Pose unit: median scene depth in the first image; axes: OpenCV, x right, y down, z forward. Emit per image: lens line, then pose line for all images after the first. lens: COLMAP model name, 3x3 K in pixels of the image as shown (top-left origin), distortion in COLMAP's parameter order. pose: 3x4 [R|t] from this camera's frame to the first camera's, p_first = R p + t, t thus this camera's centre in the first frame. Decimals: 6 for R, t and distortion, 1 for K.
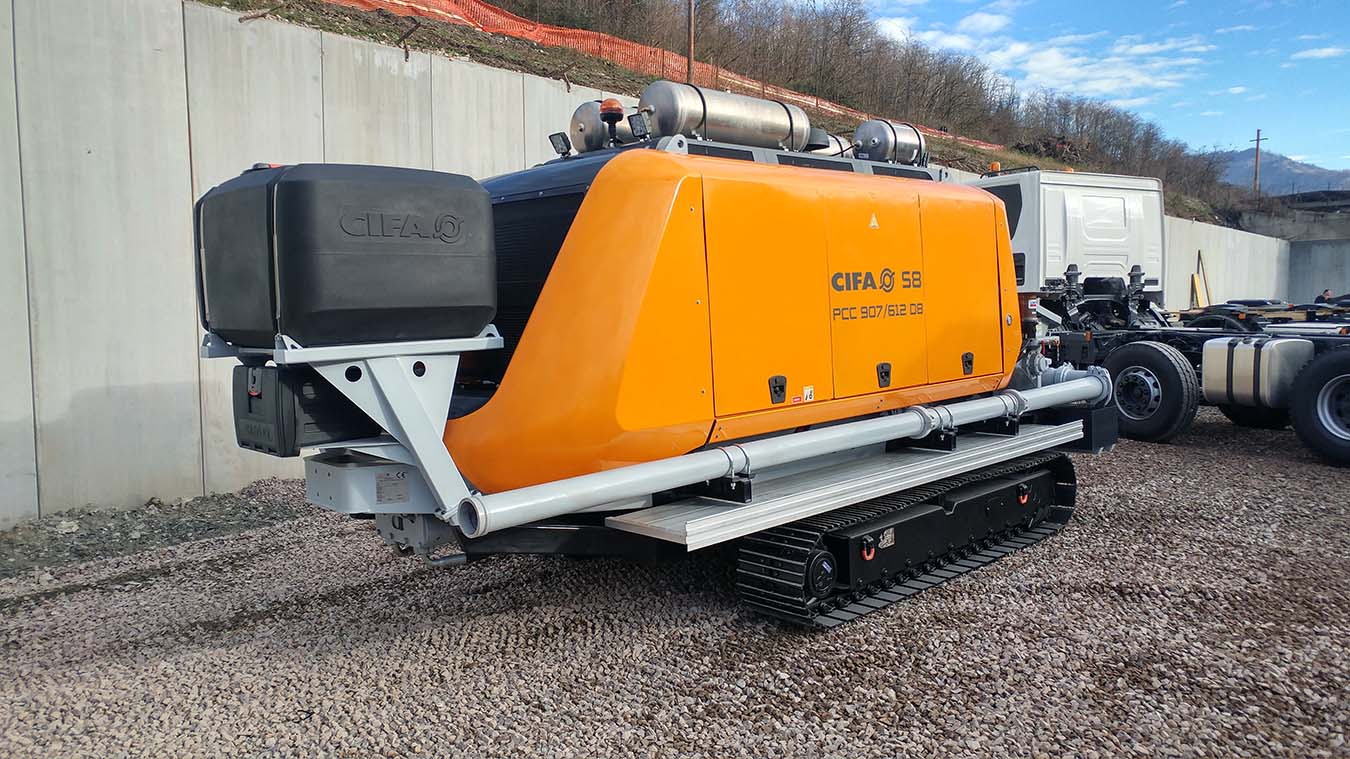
lens RADIAL K [[974.0, 0, 668.1], [0, 974.0, 374.0], [0, 0, 1]] dist [0.031450, 0.001042]
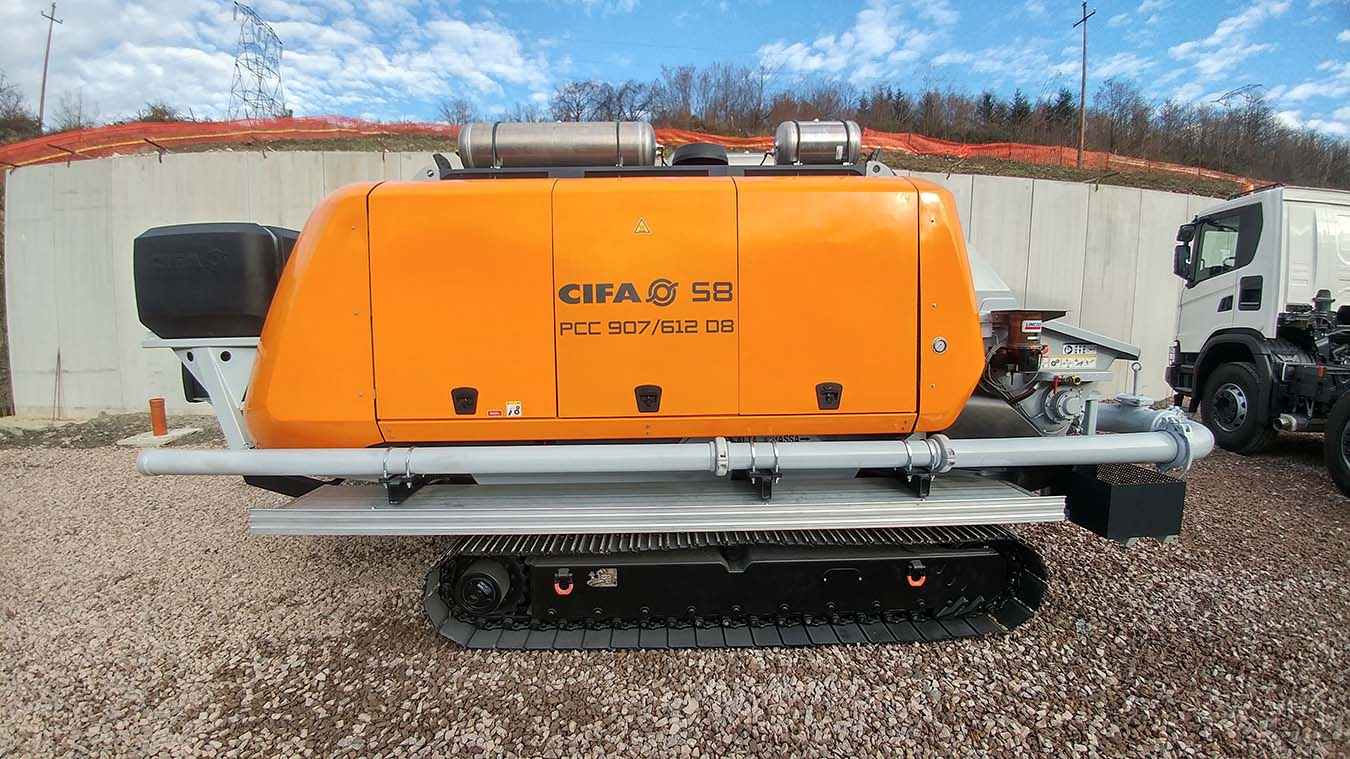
lens RADIAL K [[499.1, 0, 673.2], [0, 499.1, 370.6], [0, 0, 1]] dist [-0.046255, -0.000457]
pose [[0.739817, 0.090922, -0.666636, 0.535332], [-0.066692, 0.995857, 0.061812, -0.054004], [0.669495, -0.001270, 0.742816, 0.668874]]
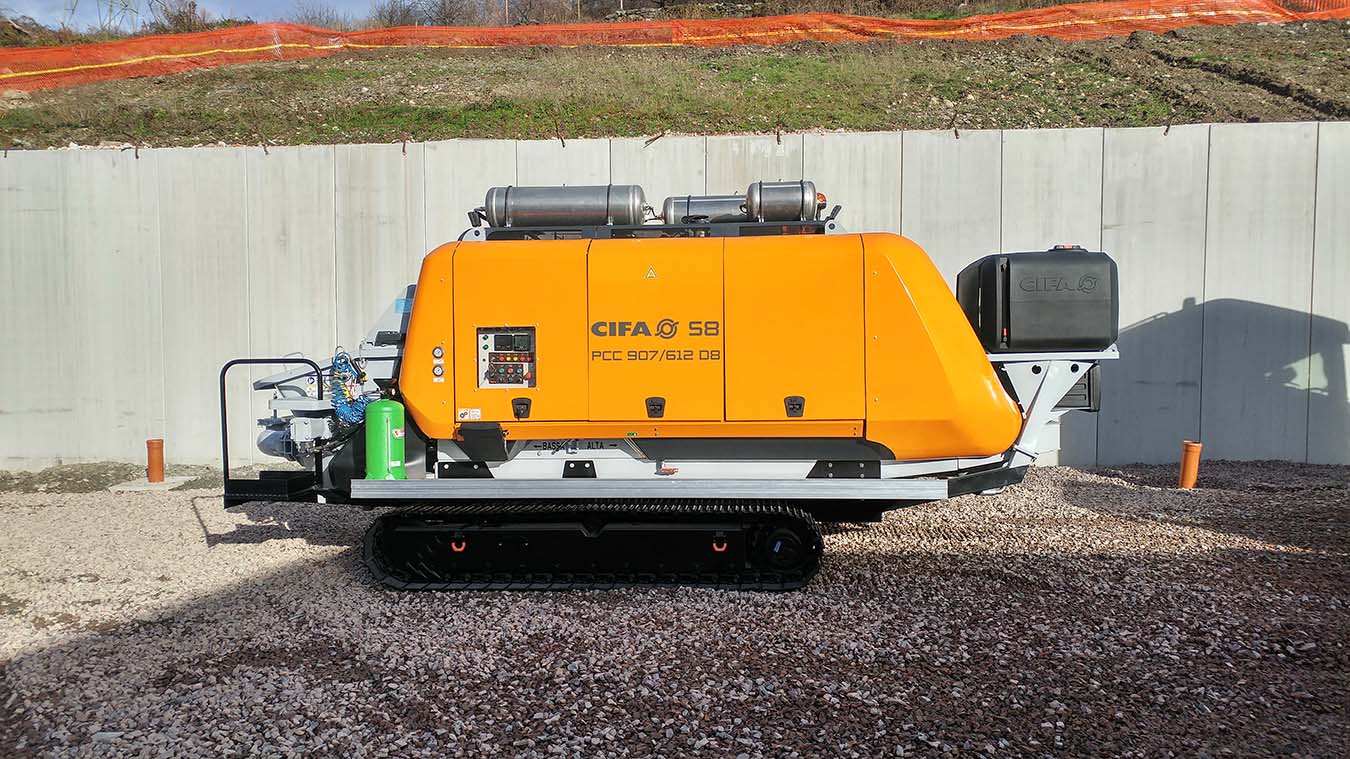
lens RADIAL K [[985.6, 0, 679.0], [0, 985.6, 393.3], [0, 0, 1]] dist [0.033478, 0.002187]
pose [[0.605941, 0.056319, -0.793514, 1.210178], [-0.060184, 0.997878, 0.024866, -0.047626], [0.793230, 0.032689, 0.608044, 0.260663]]
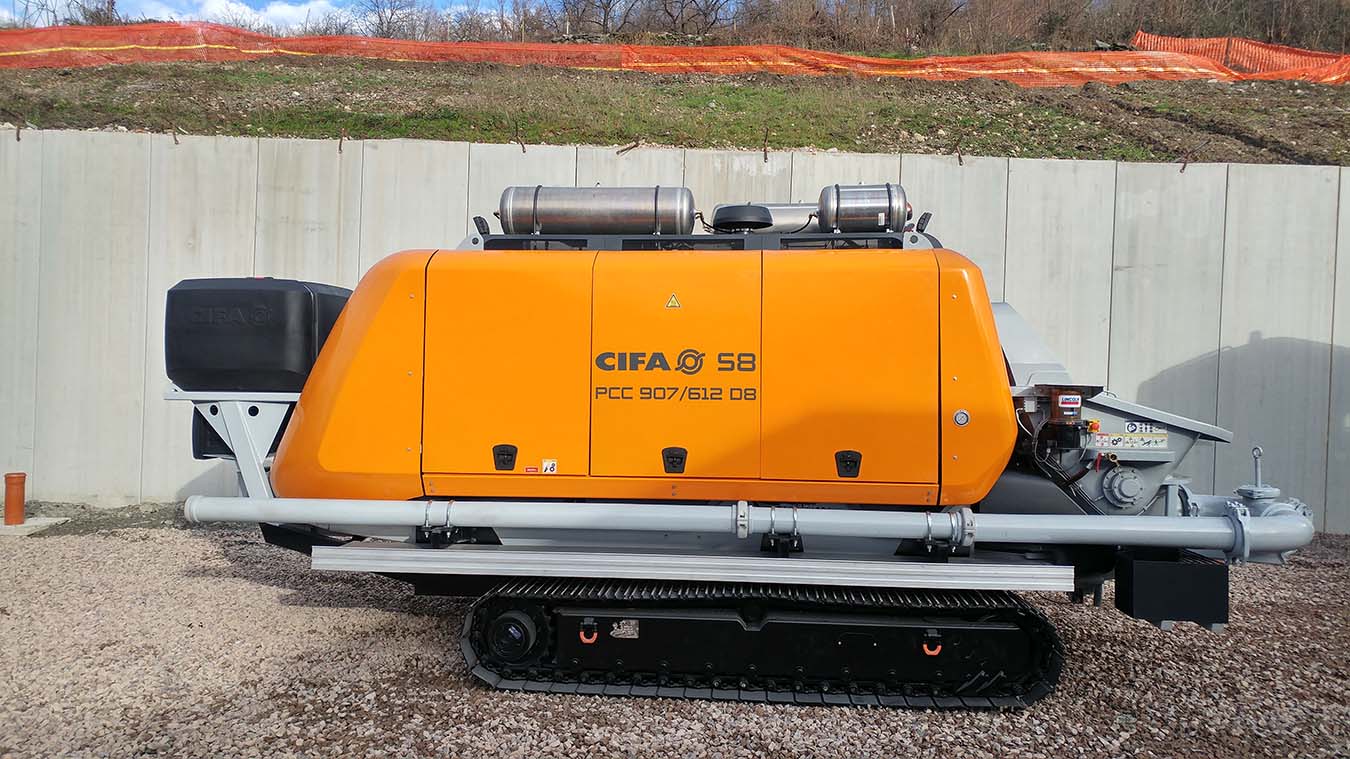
lens RADIAL K [[974.0, 0, 668.1], [0, 974.0, 374.0], [0, 0, 1]] dist [0.031450, 0.001042]
pose [[0.660824, 0.035546, -0.749699, 0.917566], [-0.092630, 0.995104, -0.034467, -0.049213], [0.744803, 0.092221, 0.660881, 0.355748]]
